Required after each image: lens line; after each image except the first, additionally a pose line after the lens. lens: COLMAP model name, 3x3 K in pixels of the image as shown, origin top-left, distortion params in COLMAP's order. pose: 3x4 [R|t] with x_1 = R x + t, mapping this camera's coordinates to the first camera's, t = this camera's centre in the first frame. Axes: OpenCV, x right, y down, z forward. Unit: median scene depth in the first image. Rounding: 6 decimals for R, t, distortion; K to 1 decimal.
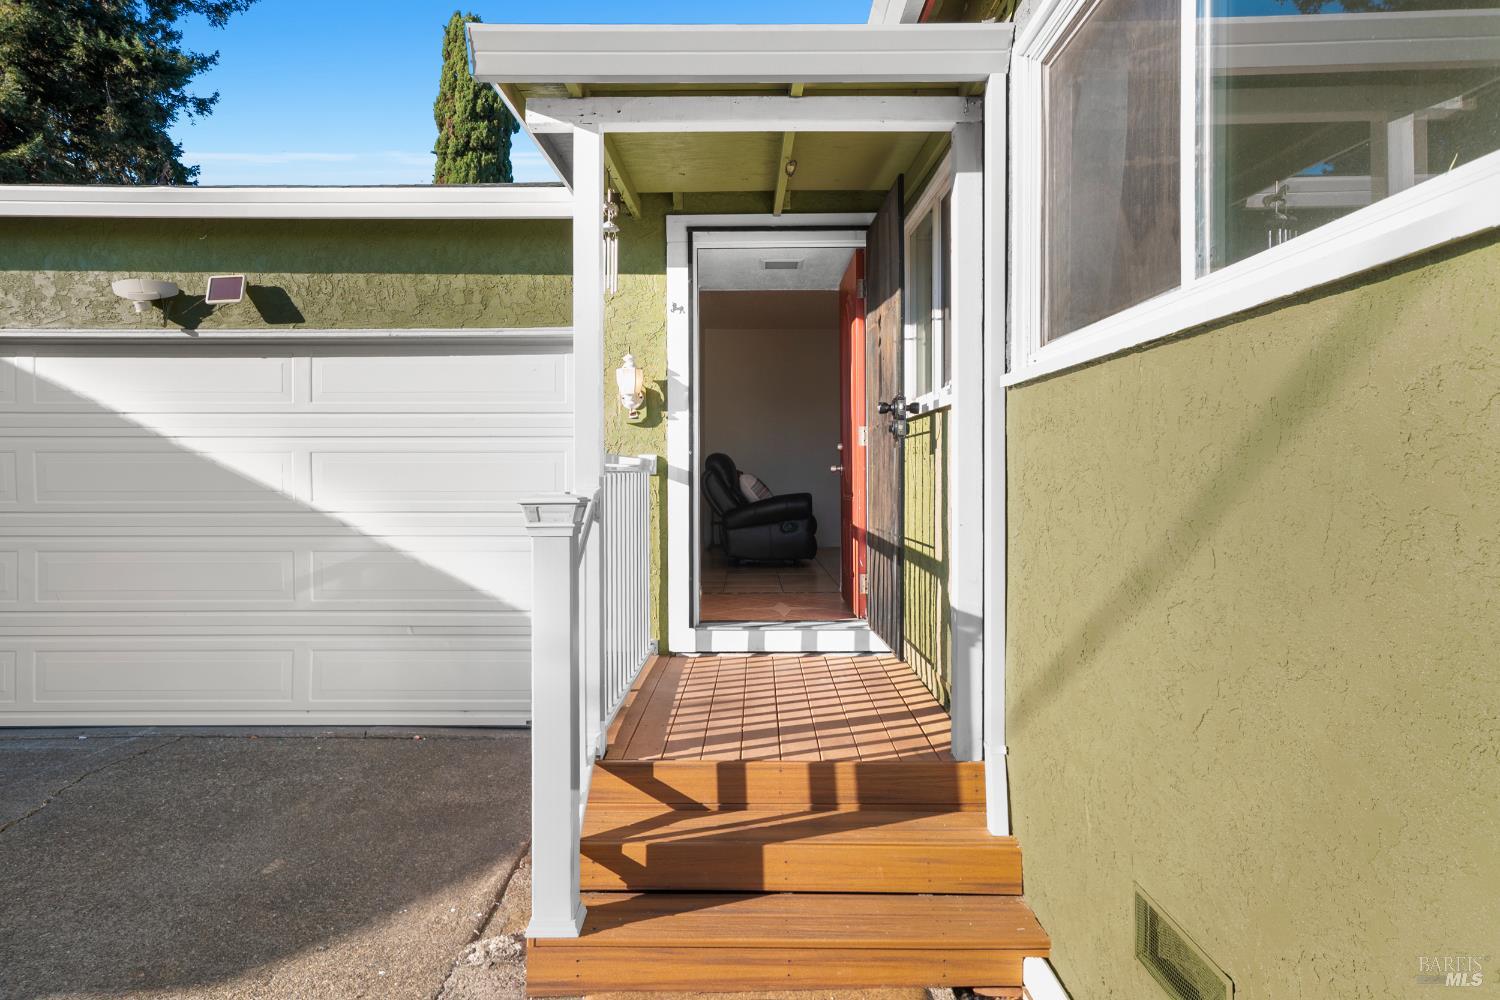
lens RADIAL K [[926.3, 0, 751.0], [0, 926.3, 473.8], [0, 0, 1]] dist [0.001288, 0.000453]
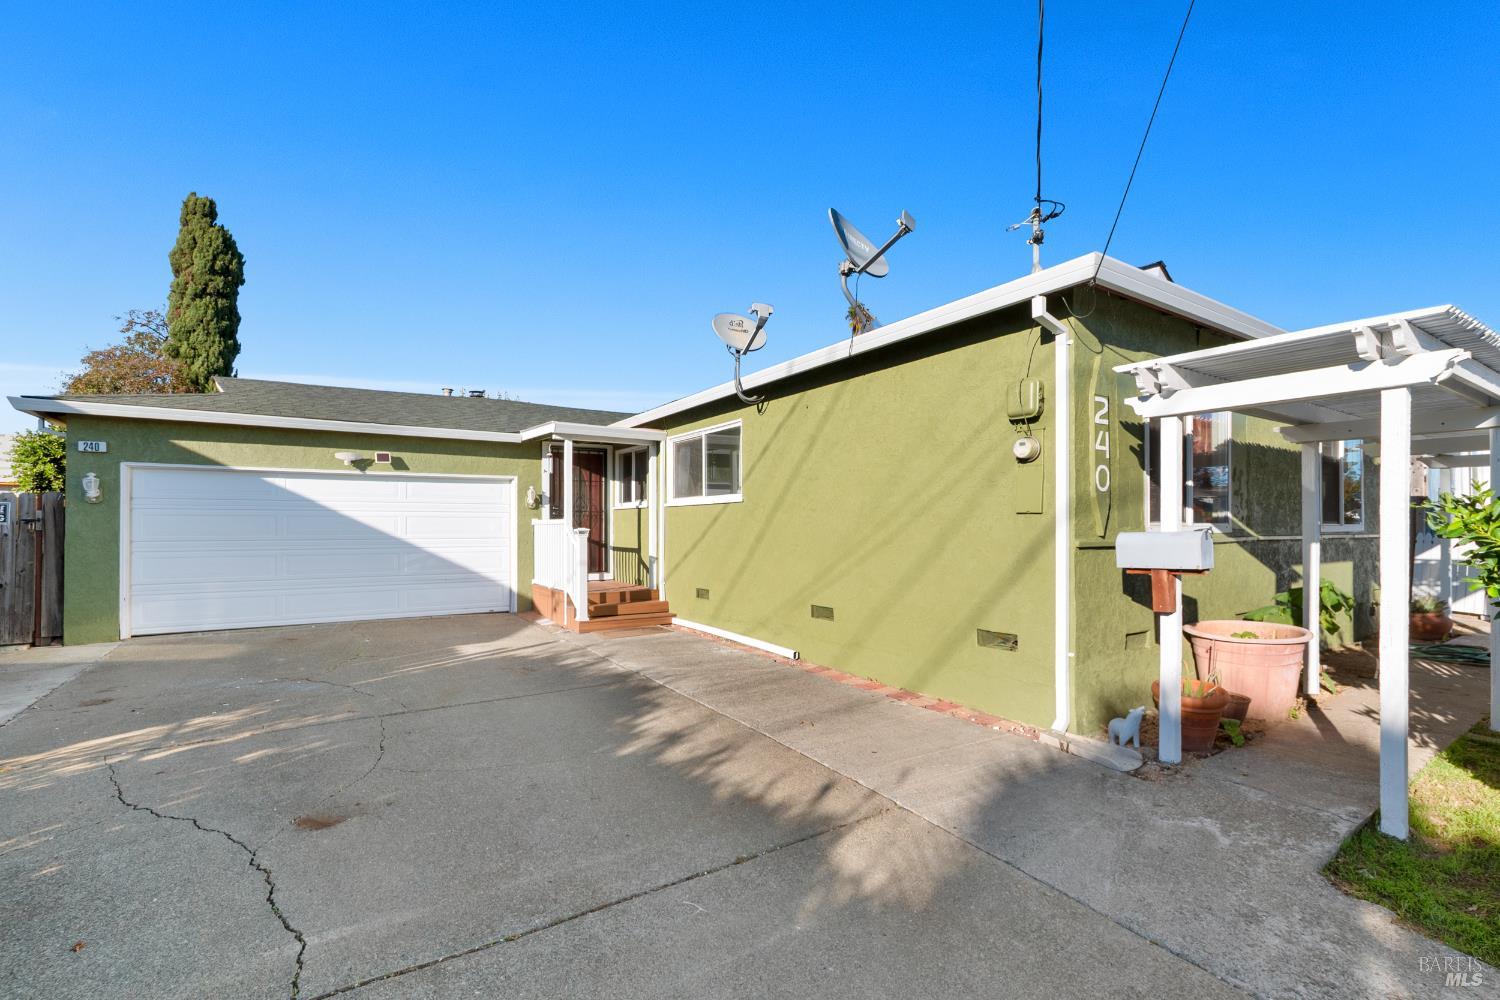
lens RADIAL K [[658.2, 0, 754.8], [0, 658.2, 529.9], [0, 0, 1]] dist [-0.018665, 0.000198]
pose [[0.830017, -0.005749, 0.557708, -0.721241], [0.001797, 0.999969, 0.007634, 0.002630], [-0.557735, -0.005334, 0.830002, -1.214576]]
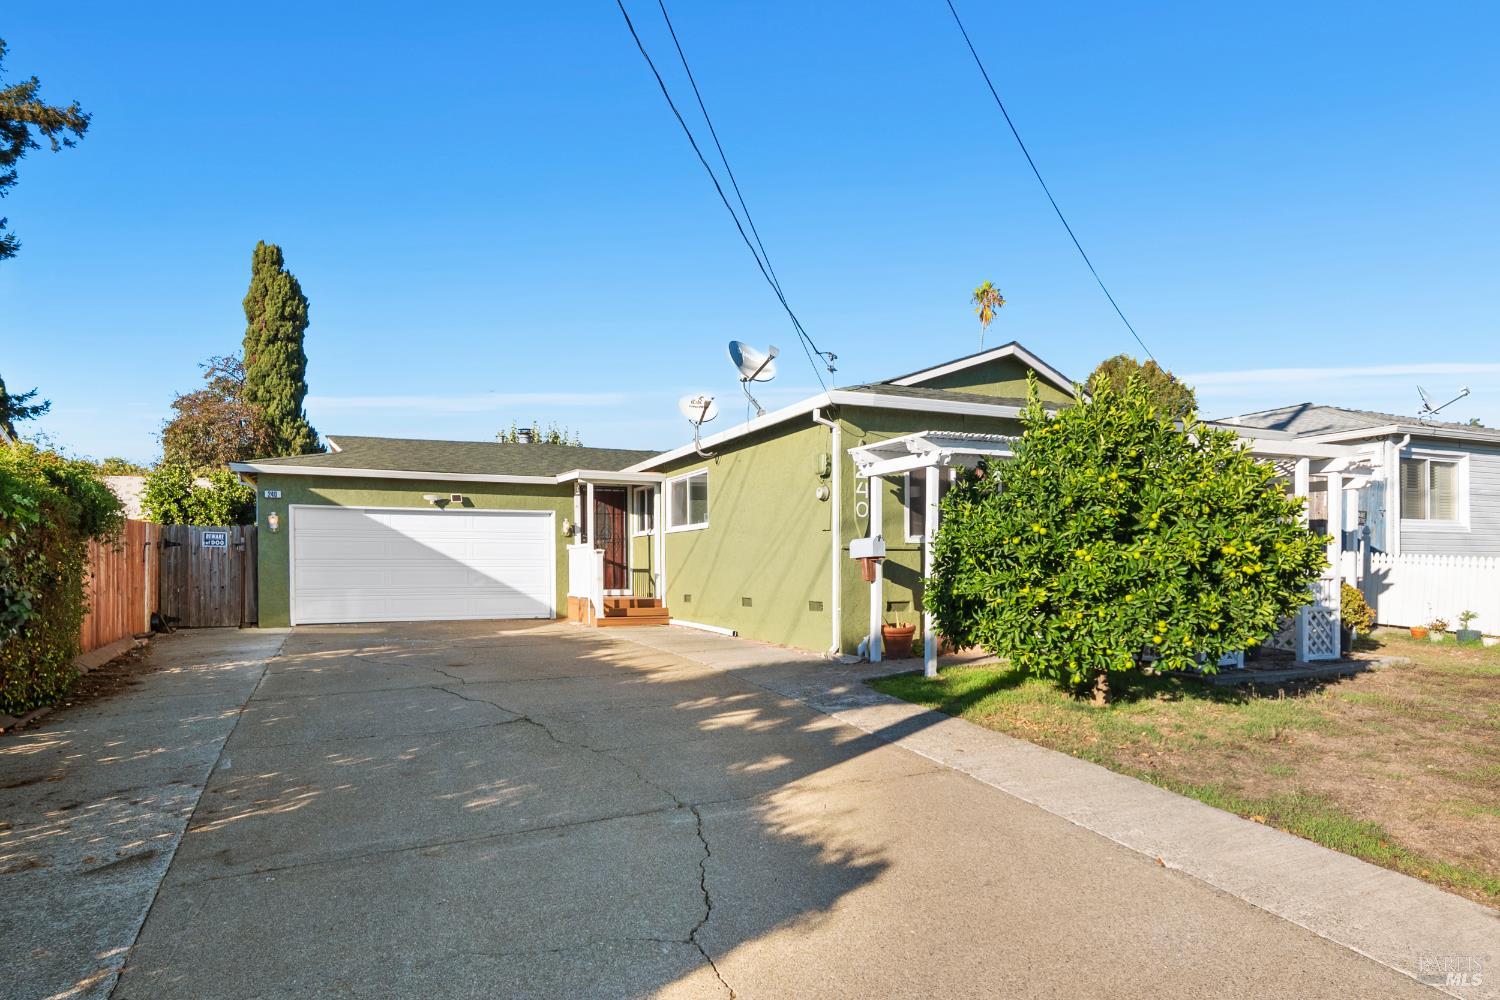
lens RADIAL K [[863.0, 0, 752.8], [0, 863.0, 609.7], [0, 0, 1]] dist [0.001684, 0.000987]
pose [[0.903582, -0.024019, 0.427740, -0.962166], [0.004255, 0.998881, 0.047102, 0.084538], [-0.428393, -0.040741, 0.902674, -2.570993]]
